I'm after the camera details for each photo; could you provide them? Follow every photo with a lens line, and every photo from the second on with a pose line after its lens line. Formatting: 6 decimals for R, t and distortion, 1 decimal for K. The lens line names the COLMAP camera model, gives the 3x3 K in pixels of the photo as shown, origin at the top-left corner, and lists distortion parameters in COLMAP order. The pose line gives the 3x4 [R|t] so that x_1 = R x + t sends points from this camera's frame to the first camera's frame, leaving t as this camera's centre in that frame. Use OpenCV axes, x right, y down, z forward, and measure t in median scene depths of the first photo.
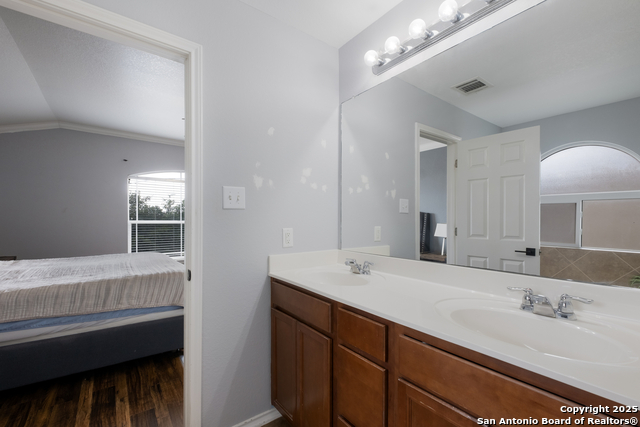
lens RADIAL K [[273.2, 0, 319.2], [0, 273.2, 220.4], [0, 0, 1]] dist [-0.000179, -0.000109]
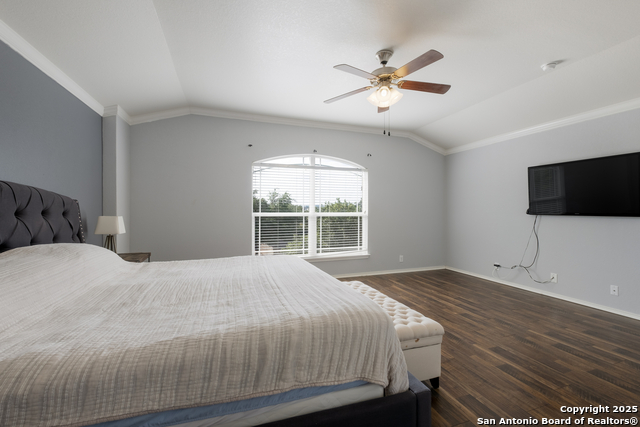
lens RADIAL K [[272.1, 0, 320.4], [0, 272.1, 211.5], [0, 0, 1]] dist [-0.000054, -0.001142]
pose [[0.950273, -0.001423, -0.311416, -0.470125], [0.001599, 0.999999, 0.000312, -0.009117], [0.311415, -0.000795, 0.950274, 0.506214]]
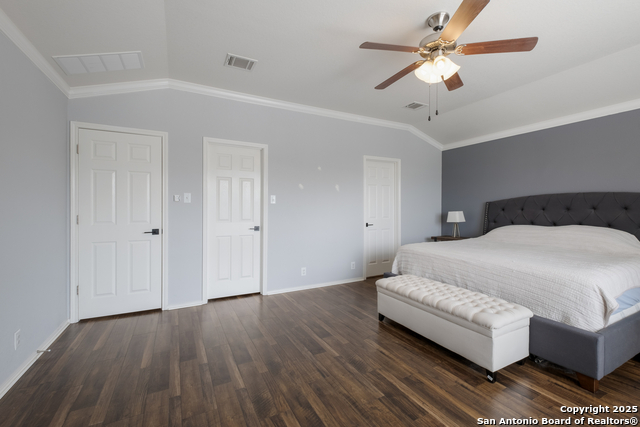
lens RADIAL K [[272.1, 0, 320.4], [0, 272.1, 211.5], [0, 0, 1]] dist [-0.000054, -0.001142]
pose [[-0.986583, -0.004231, 0.163208, -0.319234], [-0.002099, 0.999910, 0.013236, -0.007953], [-0.163249, 0.012716, -0.986503, 2.732181]]
